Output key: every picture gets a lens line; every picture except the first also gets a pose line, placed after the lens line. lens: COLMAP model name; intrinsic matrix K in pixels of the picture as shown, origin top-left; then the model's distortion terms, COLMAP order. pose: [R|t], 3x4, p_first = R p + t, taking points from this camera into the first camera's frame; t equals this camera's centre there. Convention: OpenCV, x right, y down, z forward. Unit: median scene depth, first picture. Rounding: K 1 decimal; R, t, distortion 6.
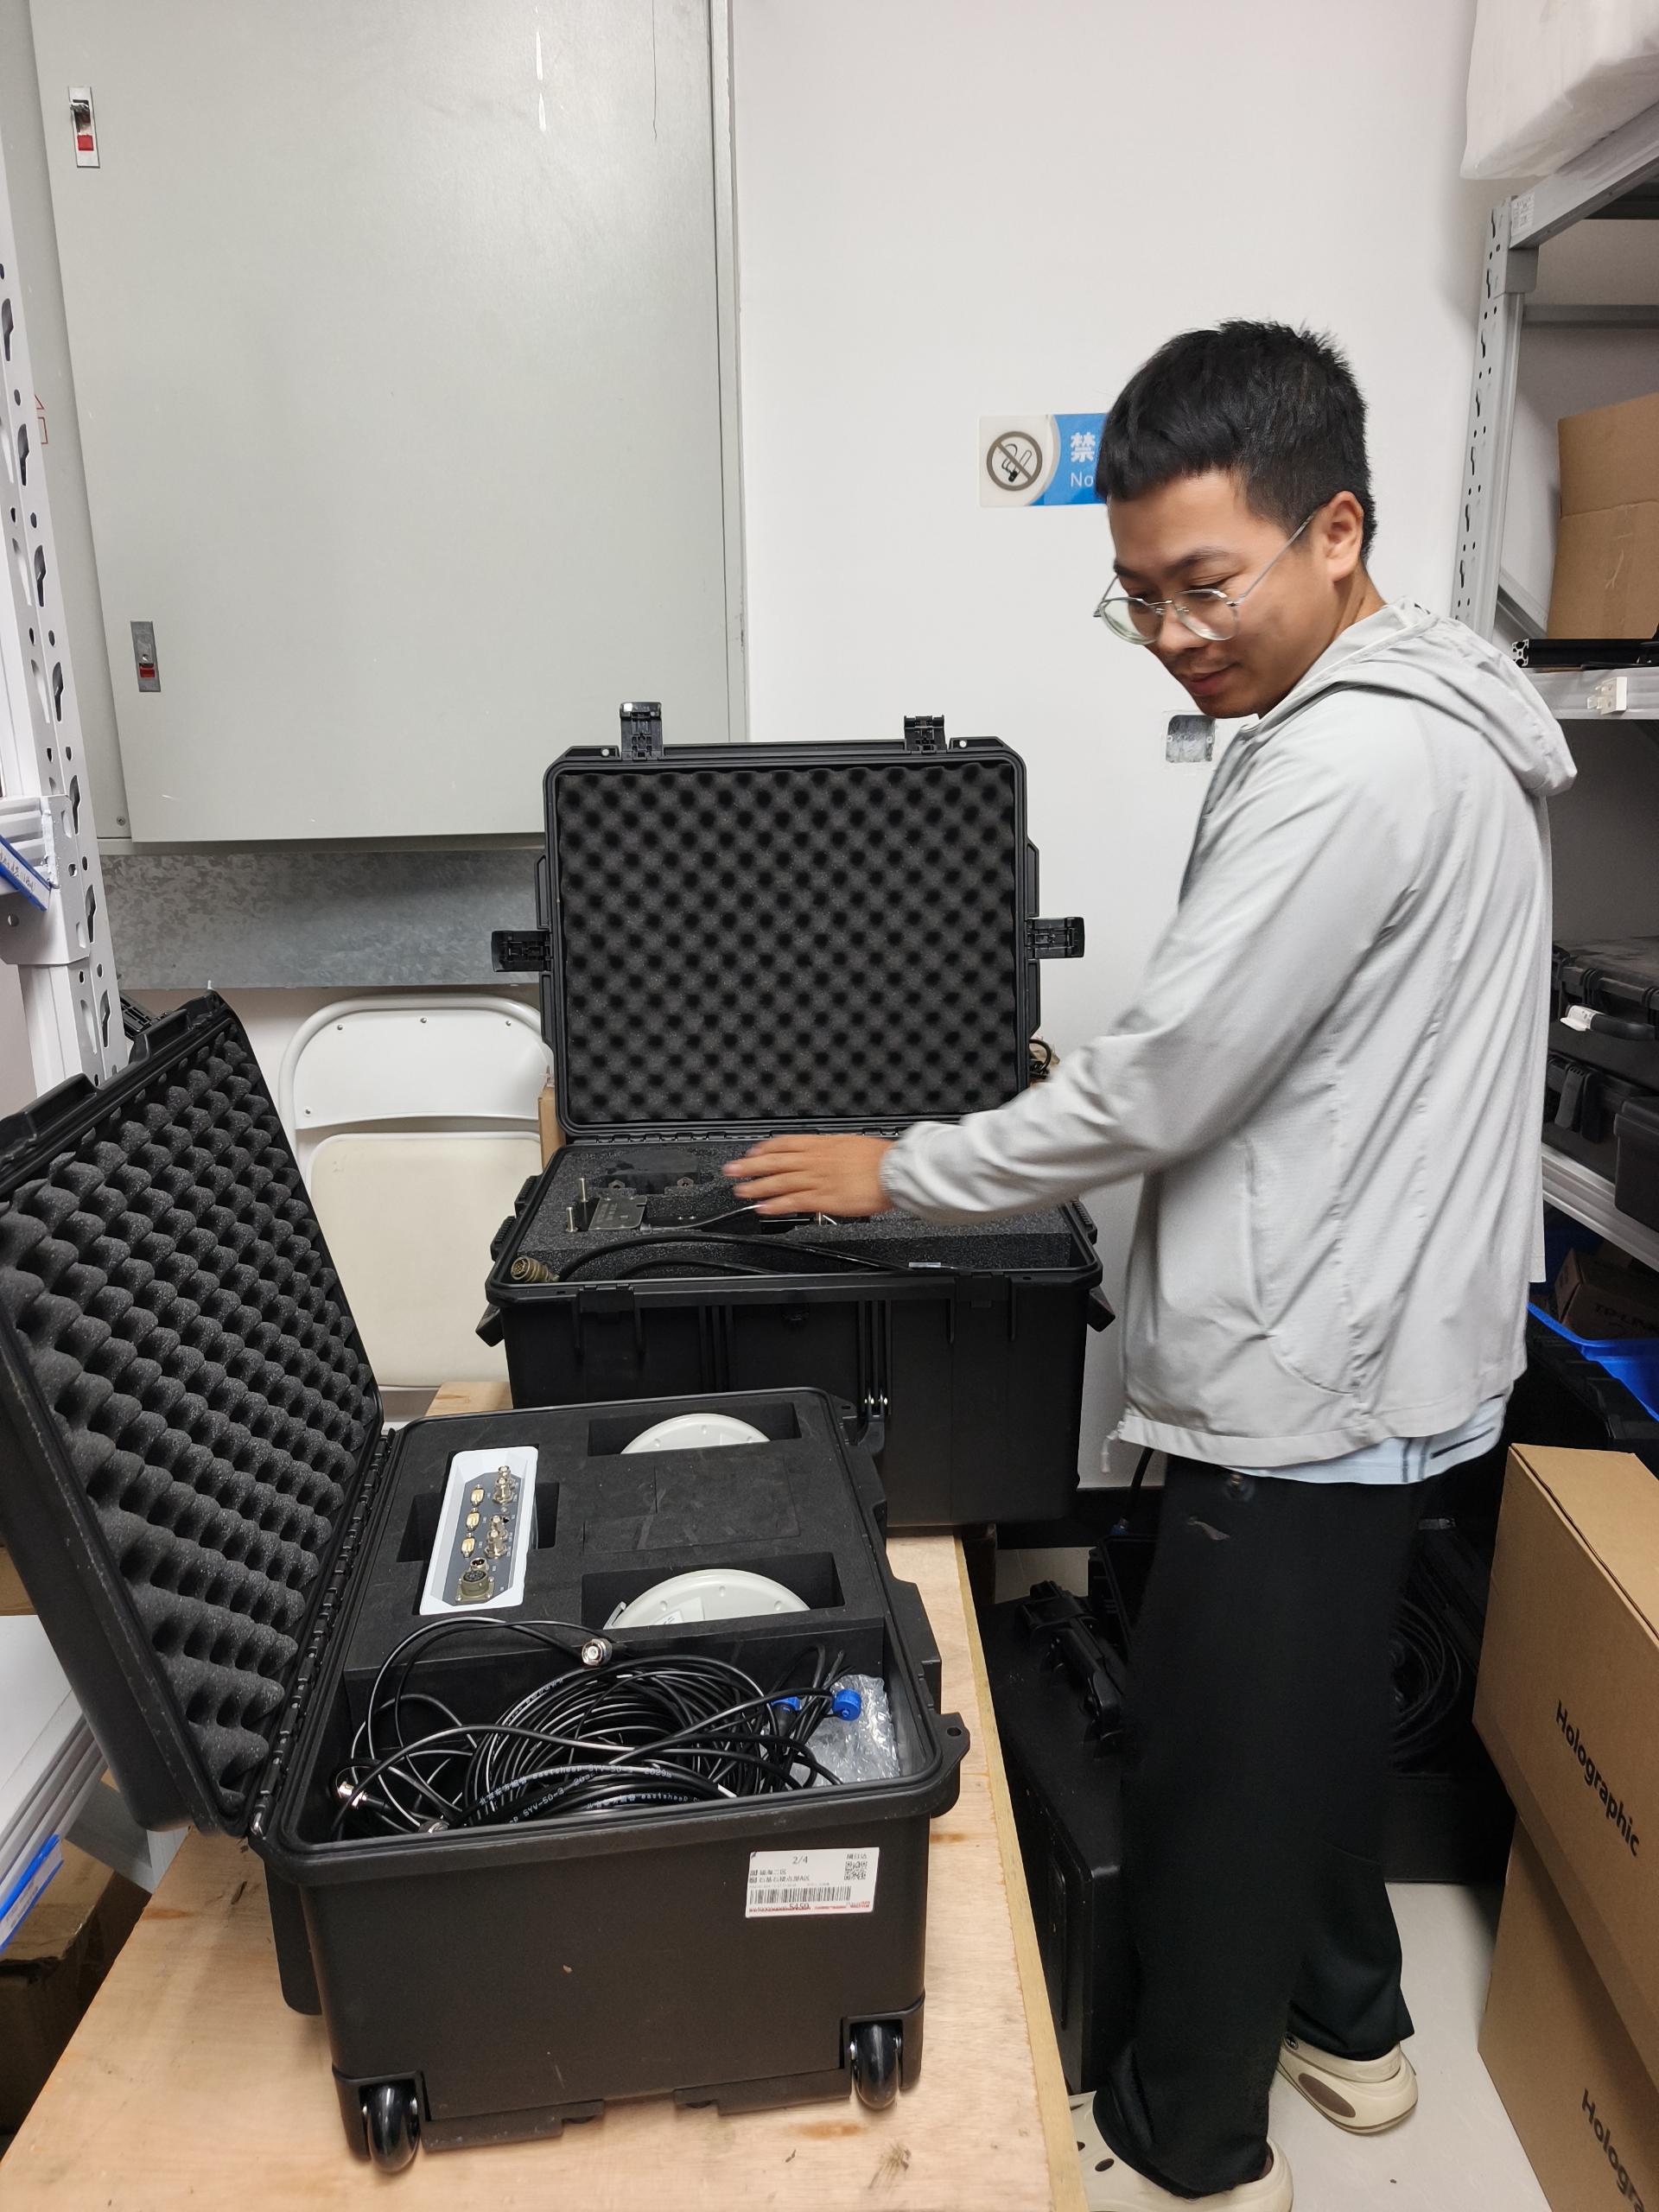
lens RADIAL K [[1500.6, 0, 829.5], [0, 1500.6, 1106.0], [0, 0, 1]] dist [0.131393, -0.072452]
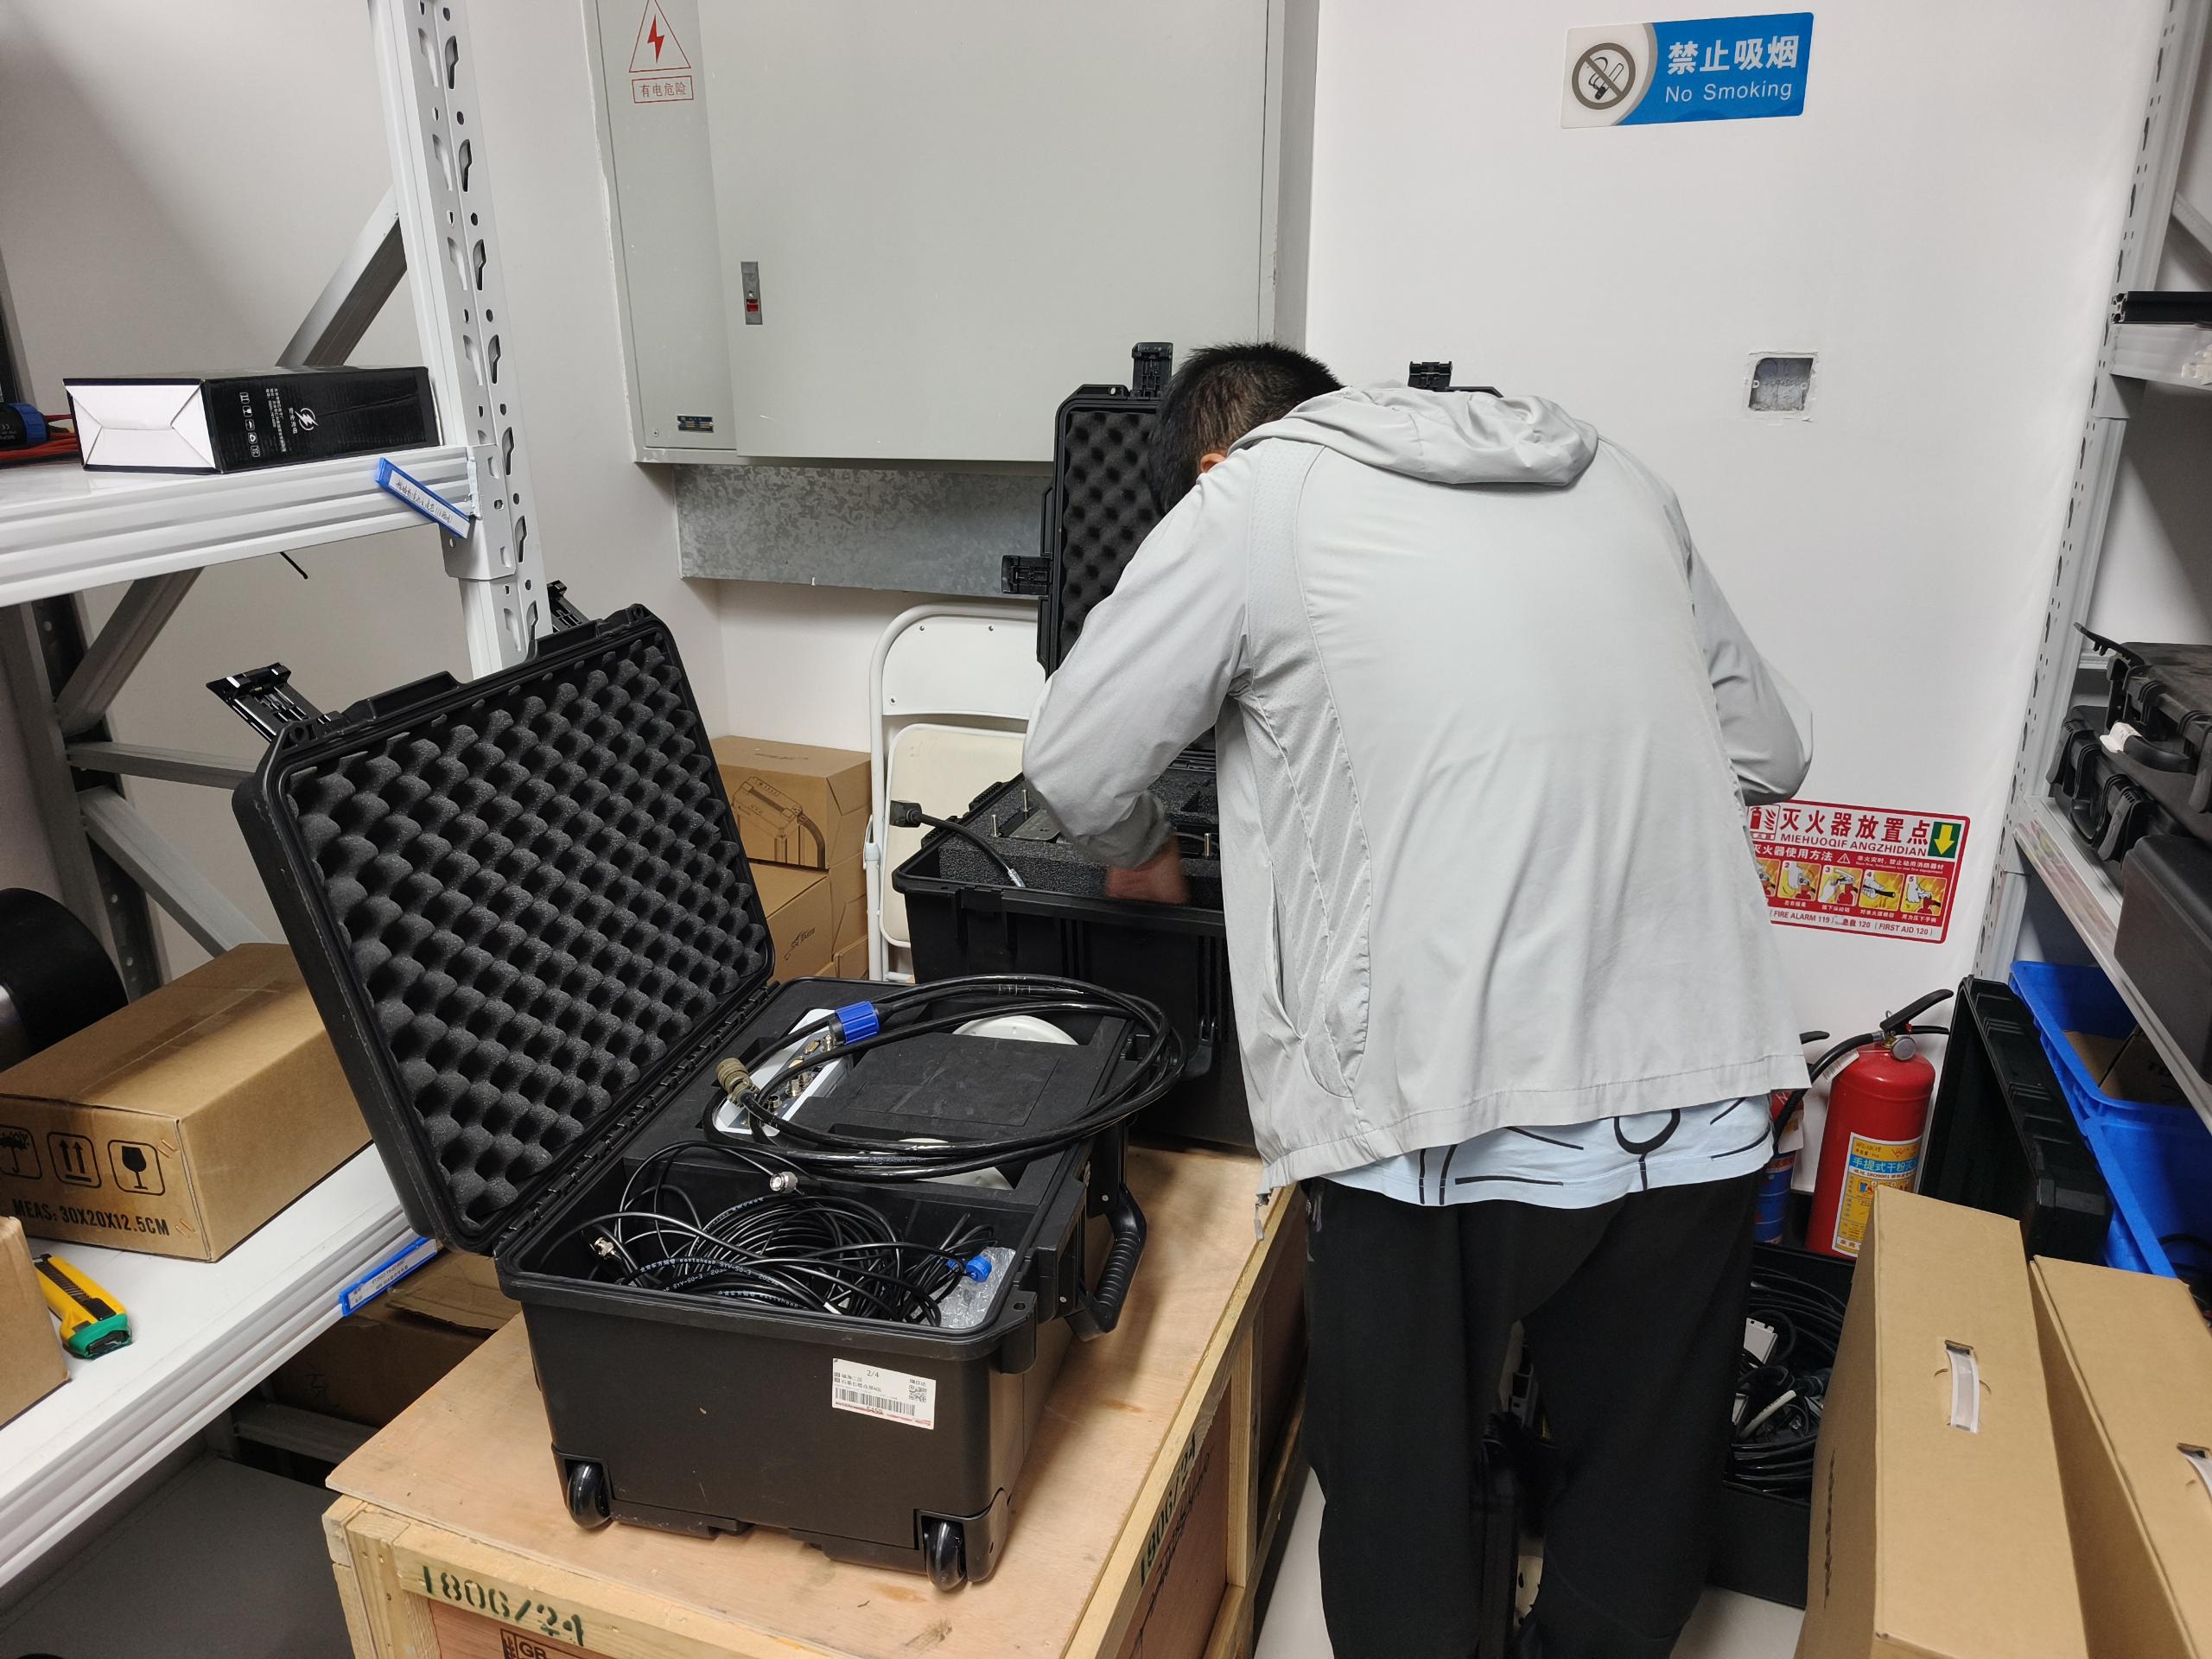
lens RADIAL K [[1542.0, 0, 1106.0], [0, 1542.0, 829.5], [0, 0, 1]] dist [0.105662, -0.000139]
pose [[0.940970, 0.126928, -0.313791, 0.222699], [-0.102088, 0.990283, 0.094435, -0.032941], [0.322728, -0.056827, 0.944784, -0.038647]]
